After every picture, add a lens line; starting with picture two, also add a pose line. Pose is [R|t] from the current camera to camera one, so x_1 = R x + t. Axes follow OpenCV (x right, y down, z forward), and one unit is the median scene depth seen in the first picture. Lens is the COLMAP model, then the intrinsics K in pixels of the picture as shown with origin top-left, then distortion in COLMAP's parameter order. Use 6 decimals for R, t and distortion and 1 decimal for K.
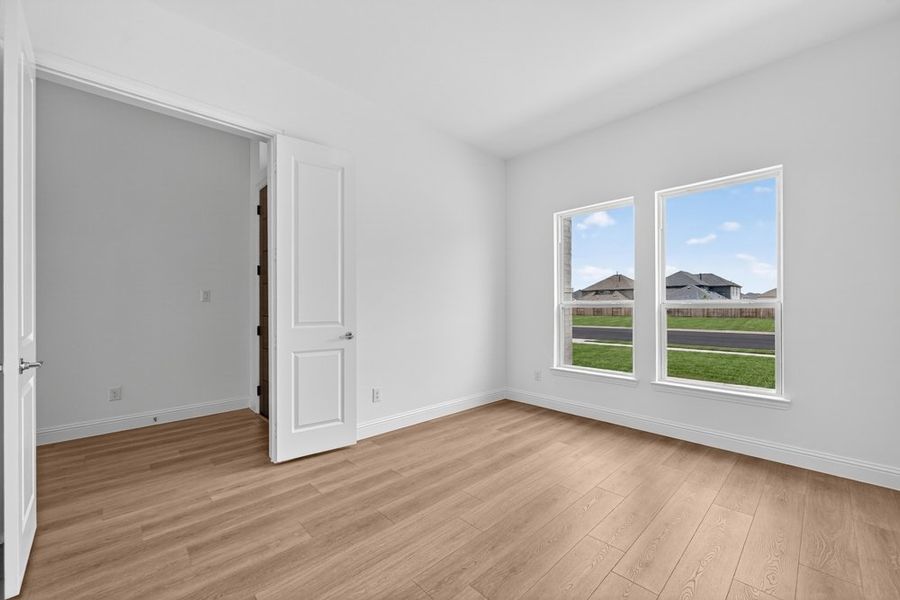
lens RADIAL K [[363.2, 0, 463.3], [0, 363.2, 305.5], [0, 0, 1]] dist [0.003158, 0.000141]
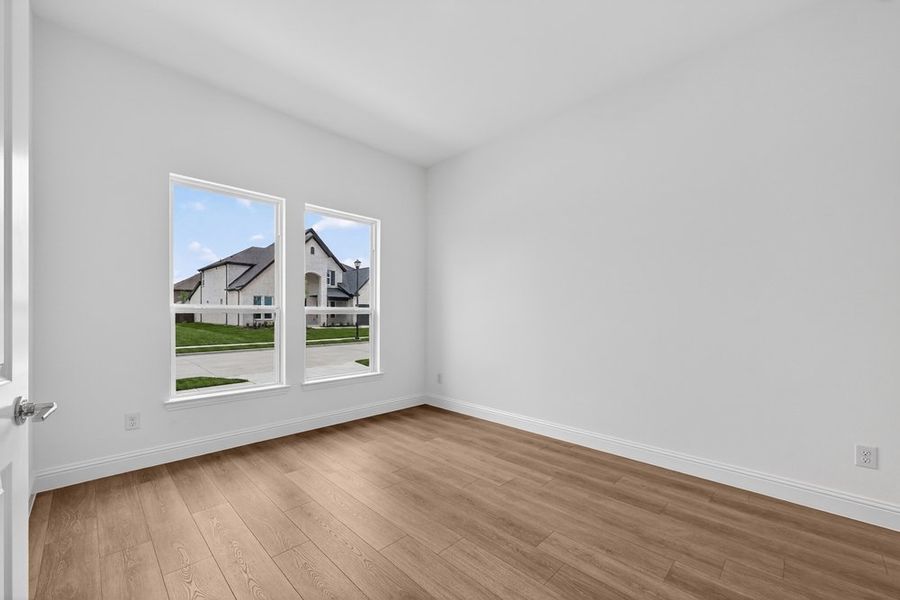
lens RADIAL K [[363.2, 0, 449.2], [0, 363.2, 306.0], [0, 0, 1]] dist [0.003158, 0.000141]
pose [[-0.001218, 0.019159, 0.999816, -0.306345], [-0.002611, 0.999813, -0.019162, 0.004870], [-0.999996, -0.002634, -0.001167, 0.337684]]
